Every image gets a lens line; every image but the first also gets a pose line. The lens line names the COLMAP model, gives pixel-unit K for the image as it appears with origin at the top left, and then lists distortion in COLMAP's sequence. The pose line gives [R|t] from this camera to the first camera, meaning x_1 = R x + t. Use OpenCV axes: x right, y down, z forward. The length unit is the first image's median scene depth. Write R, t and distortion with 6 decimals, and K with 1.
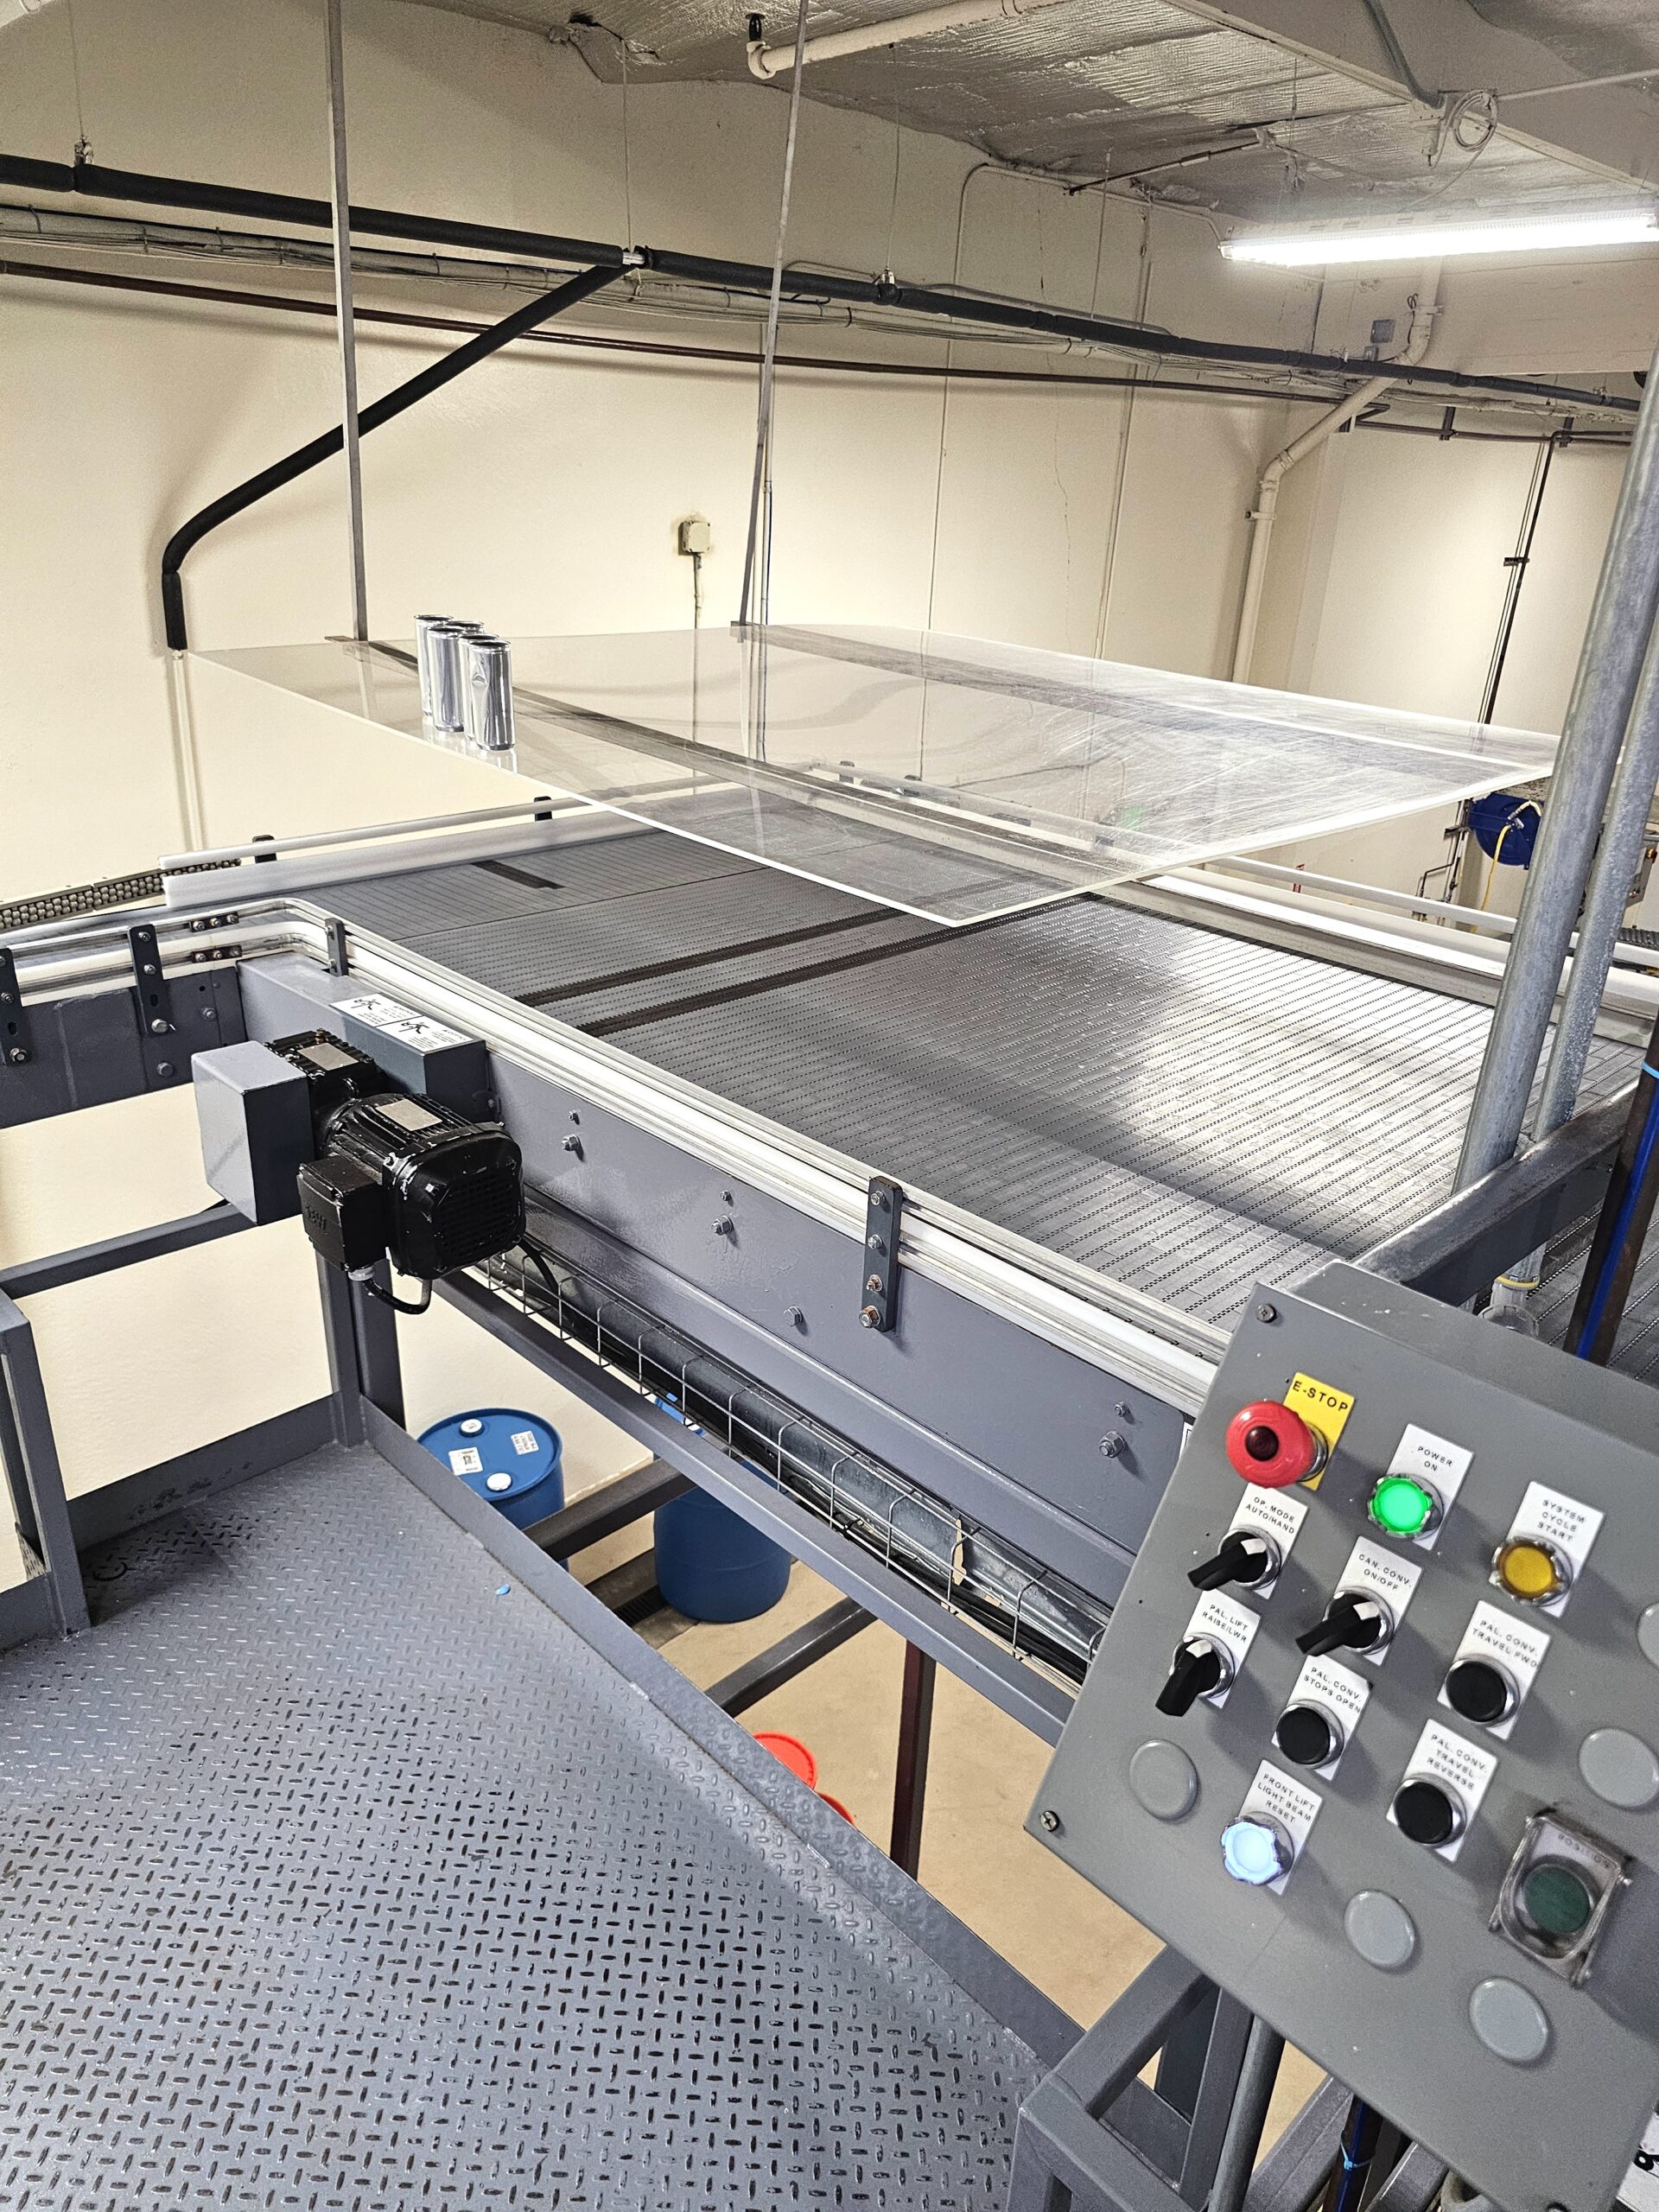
lens RADIAL K [[1490.7, 0, 813.6], [0, 1490.7, 1119.6], [0, 0, 1]] dist [0.049751, -0.050916]
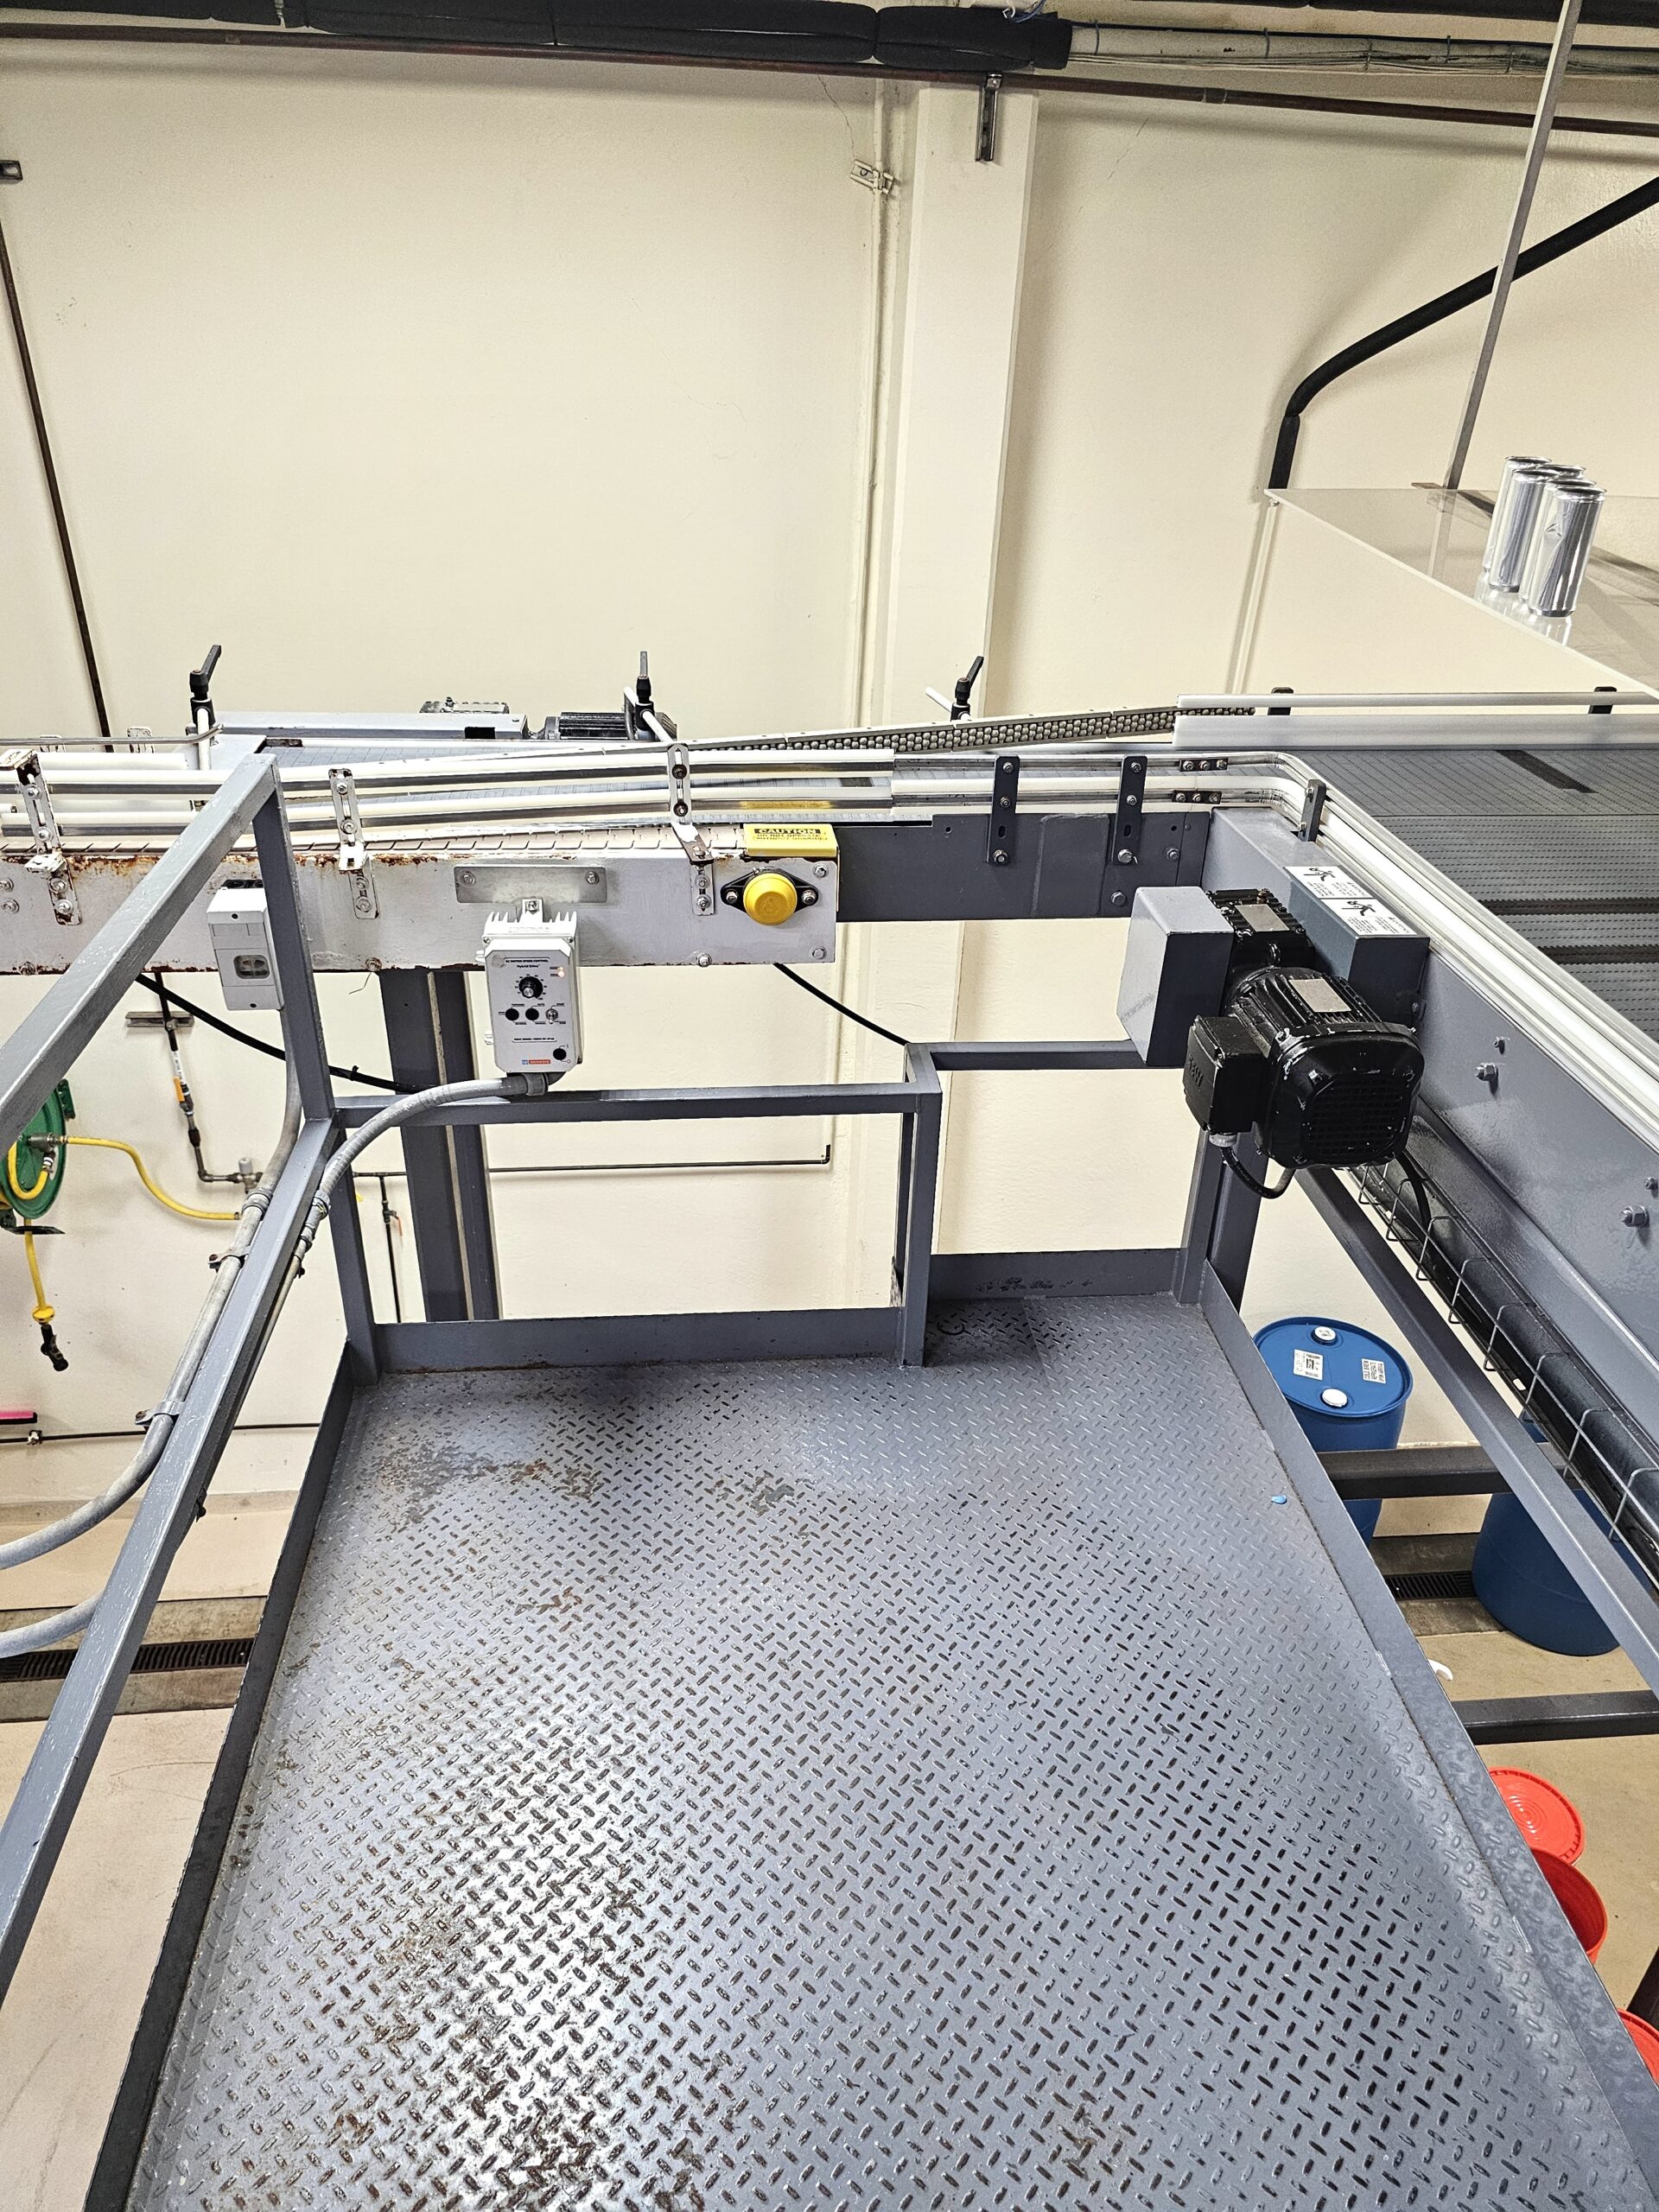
lens RADIAL K [[1484.7, 0, 829.4], [0, 1484.7, 1117.6], [0, 0, 1]] dist [0.047157, -0.042034]
pose [[0.783010, 0.296536, -0.546774, 0.020754], [-0.252594, 0.954890, 0.156145, 0.001272], [0.568412, 0.015849, 0.822592, 0.039591]]
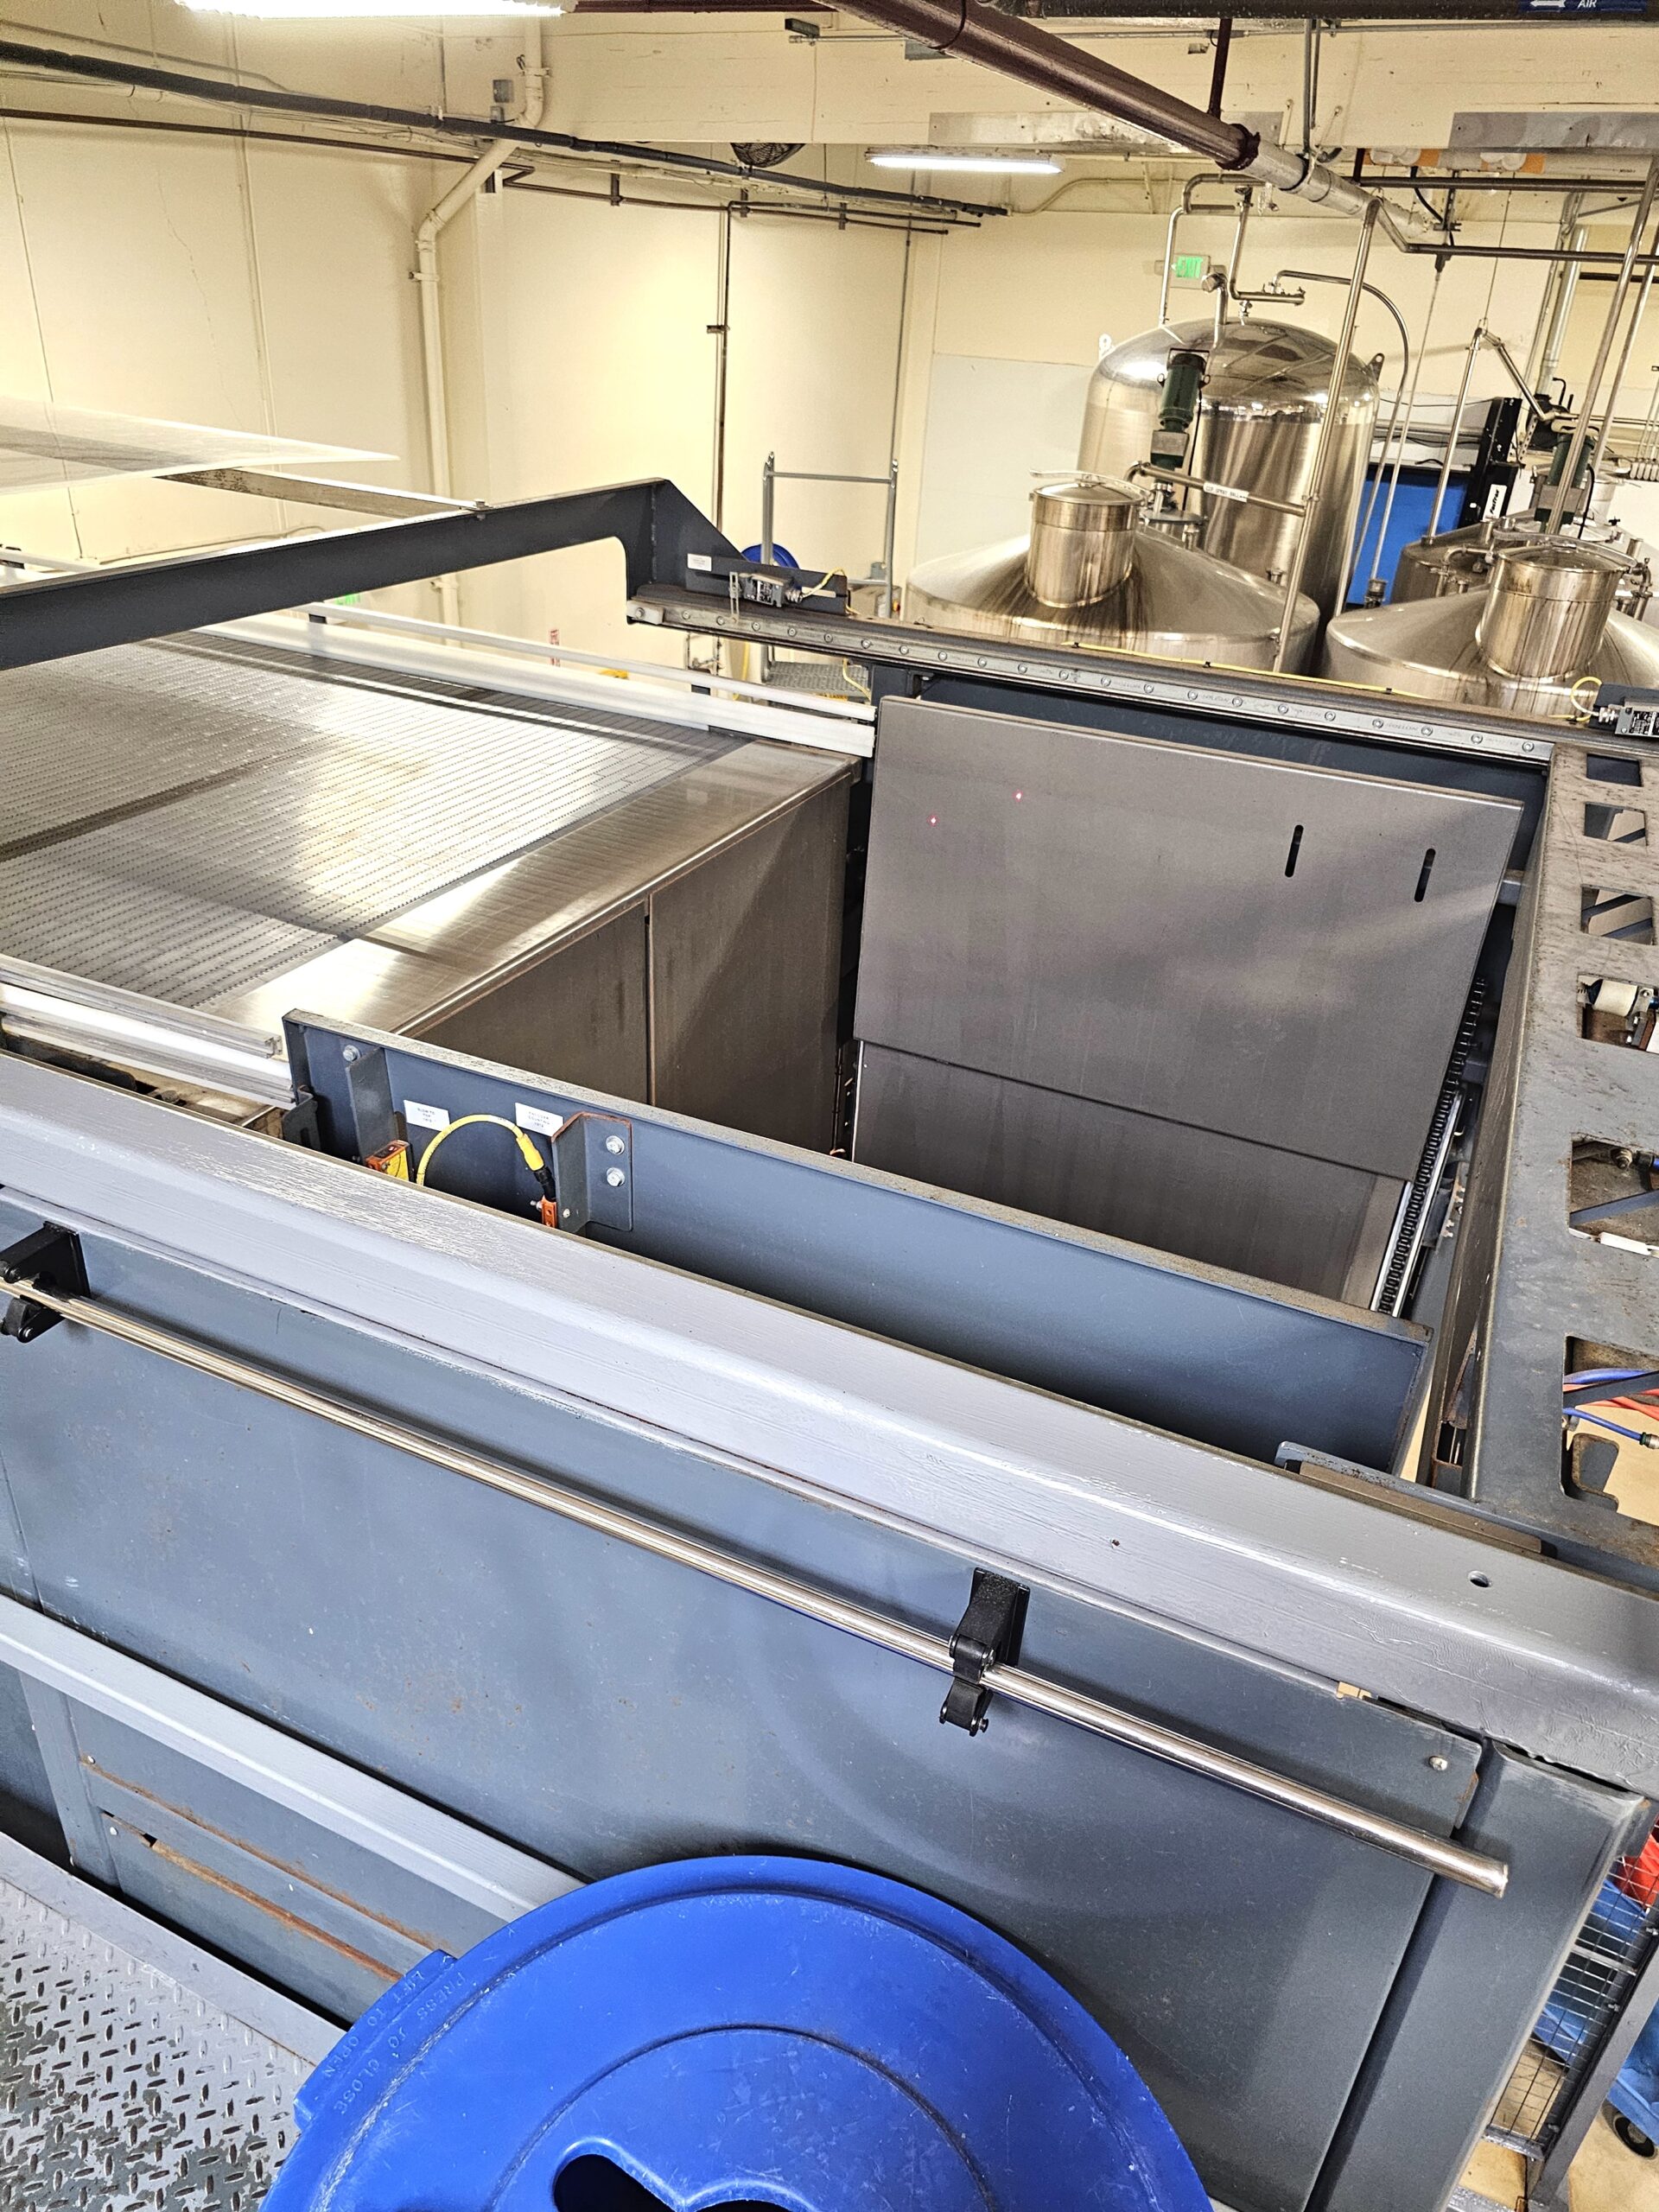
lens RADIAL K [[1504.9, 0, 822.6], [0, 1504.9, 1099.2], [0, 0, 1]] dist [0.043882, -0.040219]
pose [[0.933385, -0.162513, 0.319970, 0.434814], [0.127494, 0.983590, 0.127653, 0.178323], [-0.335465, -0.078355, 0.938788, -0.368745]]
